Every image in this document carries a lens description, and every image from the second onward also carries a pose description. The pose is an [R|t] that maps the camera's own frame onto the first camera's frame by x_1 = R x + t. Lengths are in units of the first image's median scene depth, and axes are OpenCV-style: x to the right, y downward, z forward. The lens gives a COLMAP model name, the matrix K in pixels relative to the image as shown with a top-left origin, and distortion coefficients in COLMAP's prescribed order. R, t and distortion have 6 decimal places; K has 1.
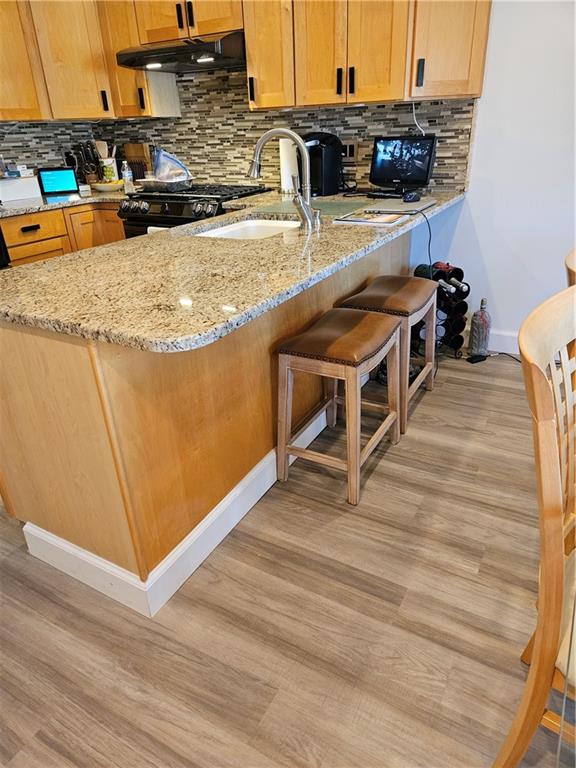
lens RADIAL K [[506.9, 0, 286.8], [0, 506.9, 383.9], [0, 0, 1]] dist [0.060194, -0.050423]
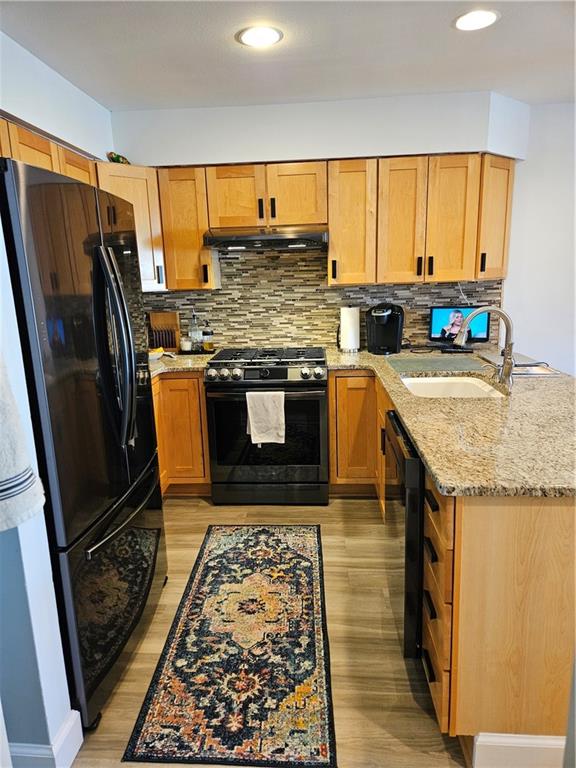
lens RADIAL K [[506.9, 0, 286.8], [0, 506.9, 383.9], [0, 0, 1]] dist [0.060194, -0.050423]
pose [[0.901906, -0.078444, 0.424749, -0.573238], [0.188437, 0.956313, -0.223509, -0.086611], [-0.388660, 0.281623, 0.877287, 0.109490]]
